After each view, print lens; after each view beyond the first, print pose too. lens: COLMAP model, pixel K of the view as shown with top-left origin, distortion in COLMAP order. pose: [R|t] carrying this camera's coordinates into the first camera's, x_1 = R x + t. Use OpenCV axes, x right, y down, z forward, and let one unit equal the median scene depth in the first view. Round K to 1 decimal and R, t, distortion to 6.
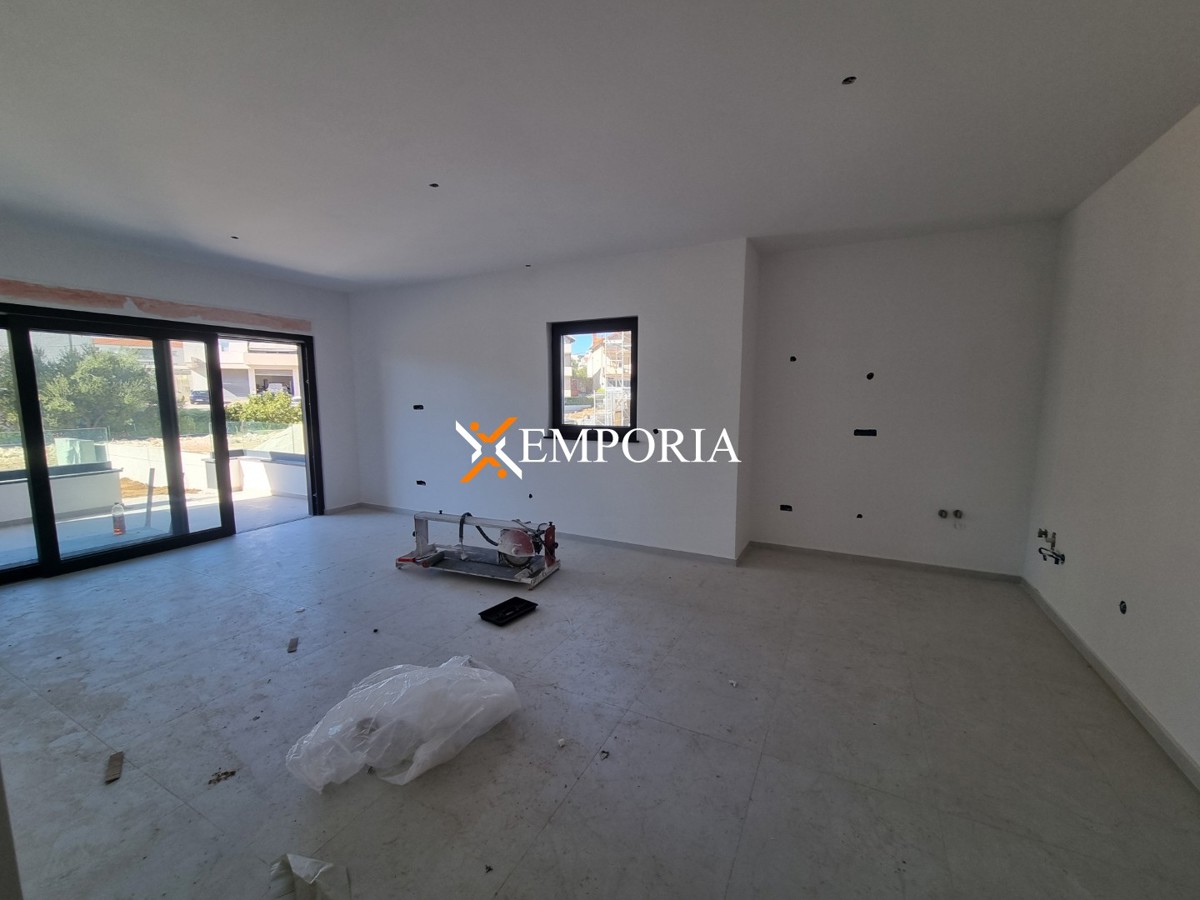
lens RADIAL K [[487.3, 0, 599.6], [0, 487.3, 455.2], [0, 0, 1]] dist [-0.004366, 0.000200]
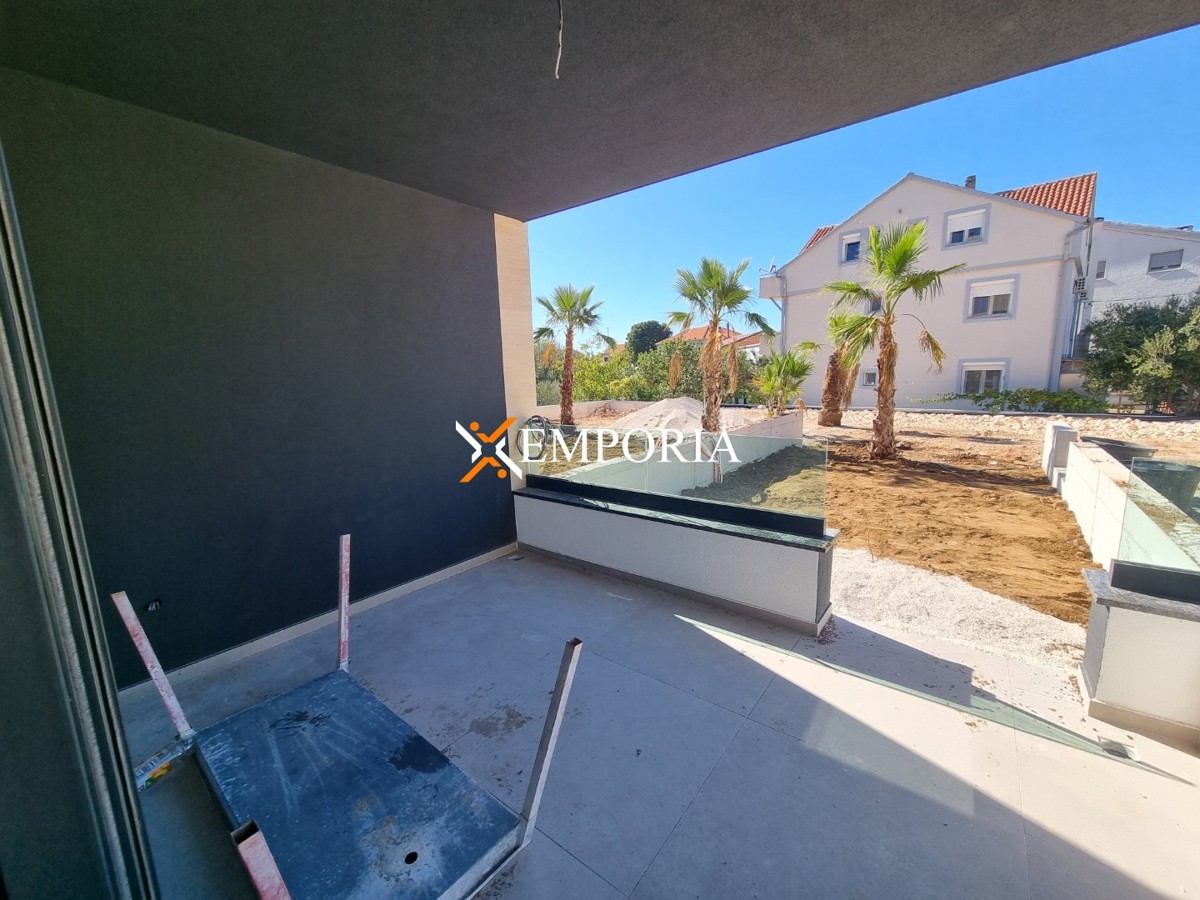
lens RADIAL K [[487.3, 0, 600.0], [0, 487.3, 452.2], [0, 0, 1]] dist [-0.004366, 0.000200]
pose [[-0.184007, 0.167144, -0.968610, -0.729967], [-0.093873, 0.977943, 0.186587, -0.136269], [0.978432, 0.125260, -0.164258, 1.118749]]
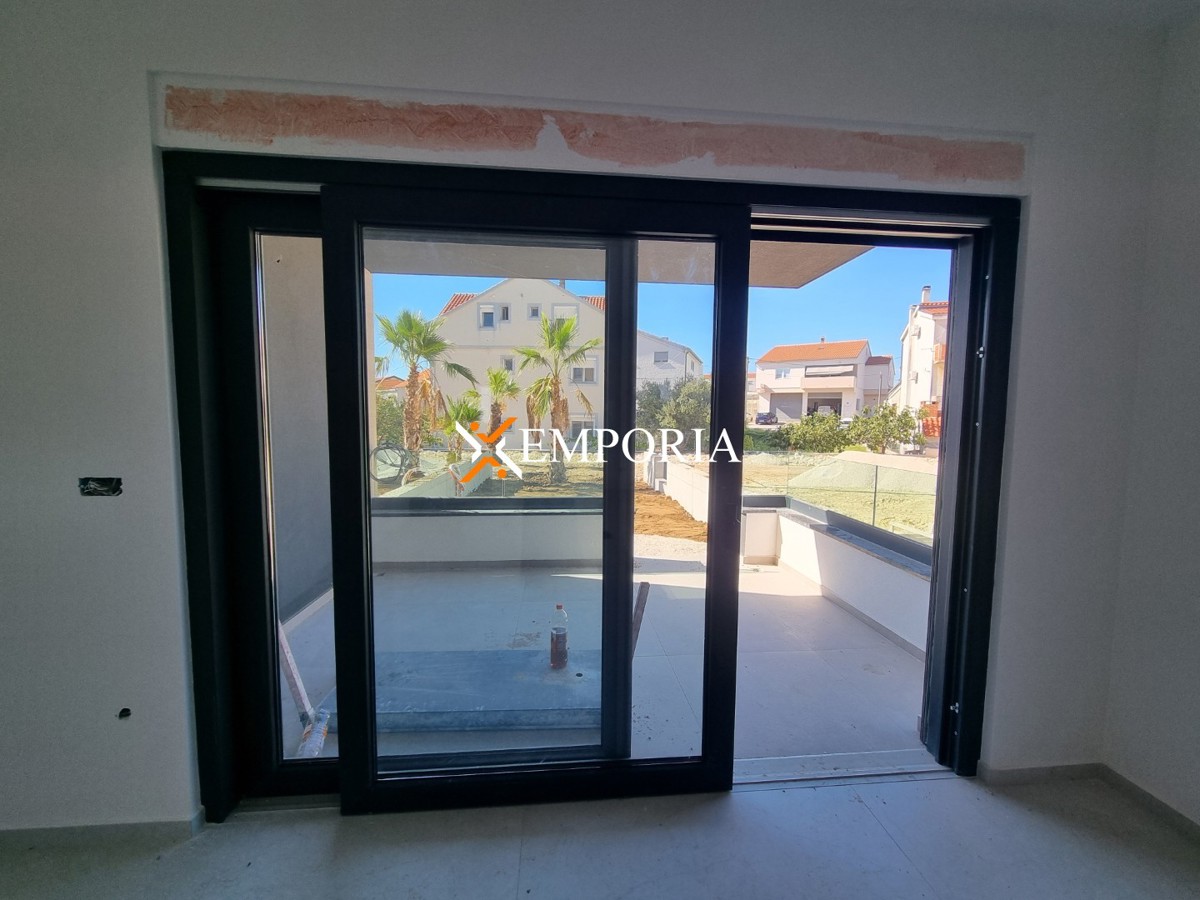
lens RADIAL K [[487.3, 0, 607.6], [0, 487.3, 450.5], [0, 0, 1]] dist [-0.004366, 0.000200]
pose [[0.542400, 0.066306, -0.837500, -0.535158], [-0.114904, 0.993368, 0.004229, -0.072358], [0.832225, 0.093938, 0.546422, 0.732314]]
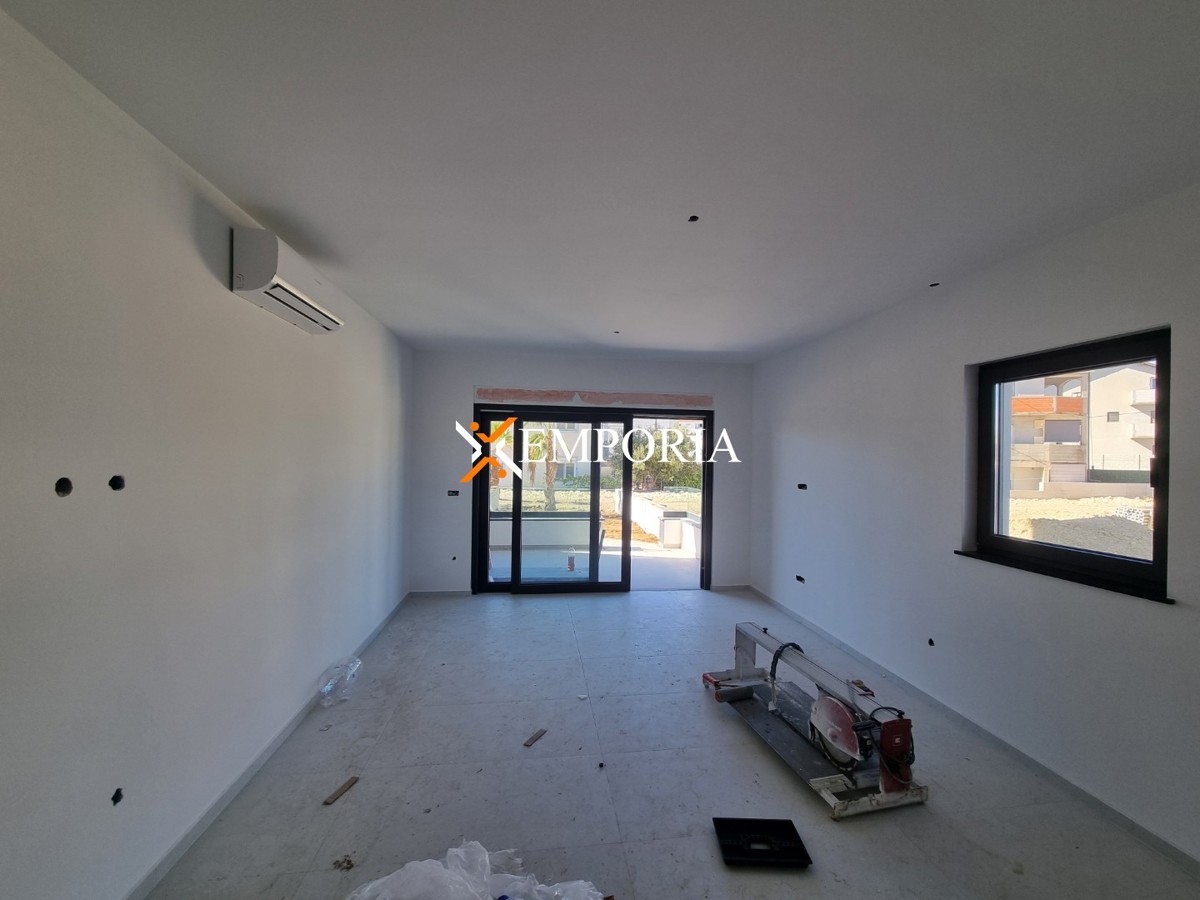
lens RADIAL K [[487.3, 0, 602.5], [0, 487.3, 452.6], [0, 0, 1]] dist [-0.004366, 0.000200]
pose [[0.571339, 0.004280, -0.820703, 0.129060], [-0.116755, 0.990240, -0.076115, -0.060594], [0.812367, 0.139308, 0.566263, 0.282516]]
